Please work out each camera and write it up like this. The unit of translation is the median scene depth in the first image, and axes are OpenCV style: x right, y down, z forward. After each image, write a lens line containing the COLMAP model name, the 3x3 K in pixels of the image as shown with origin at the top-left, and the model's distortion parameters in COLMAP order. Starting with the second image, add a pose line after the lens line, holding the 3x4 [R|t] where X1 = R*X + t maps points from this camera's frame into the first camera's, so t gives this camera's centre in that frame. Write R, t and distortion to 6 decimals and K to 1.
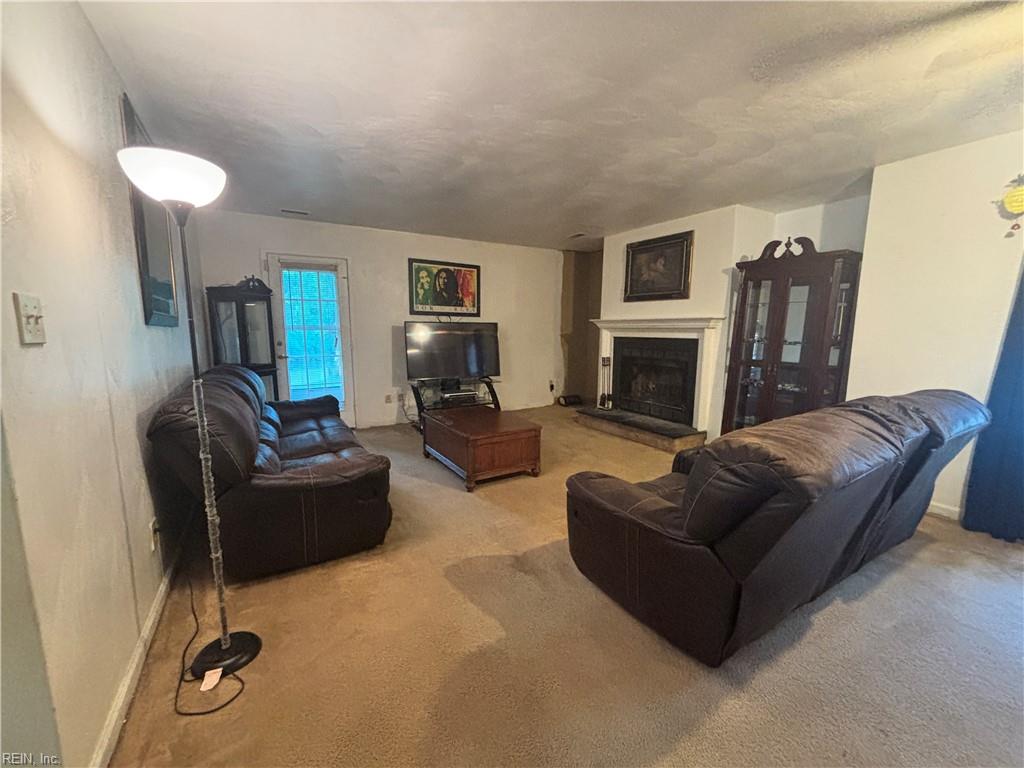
lens RADIAL K [[412.2, 0, 512.0], [0, 412.2, 389.7], [0, 0, 1]] dist [0.022084, -0.001894]
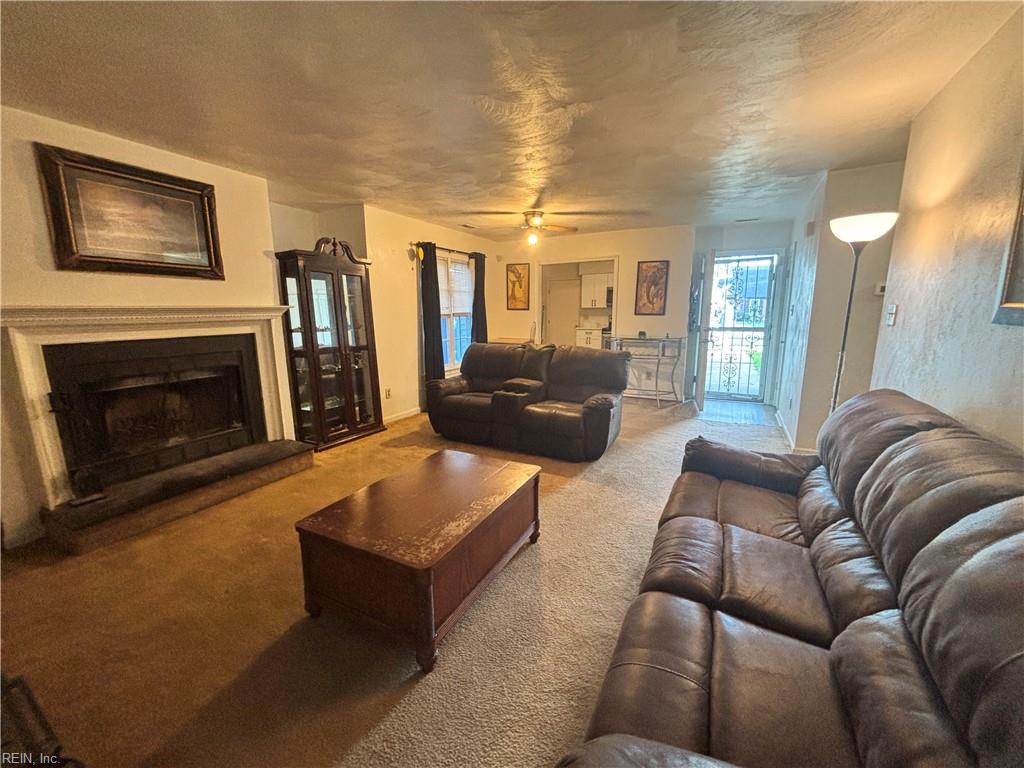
lens RADIAL K [[412.2, 0, 512.8], [0, 412.2, 381.7], [0, 0, 1]] dist [0.022084, -0.001894]
pose [[-0.535705, -0.159449, 0.829214, -0.490126], [0.126576, 0.955751, 0.265553, -0.181201], [-0.834864, 0.247217, -0.491818, 0.992881]]
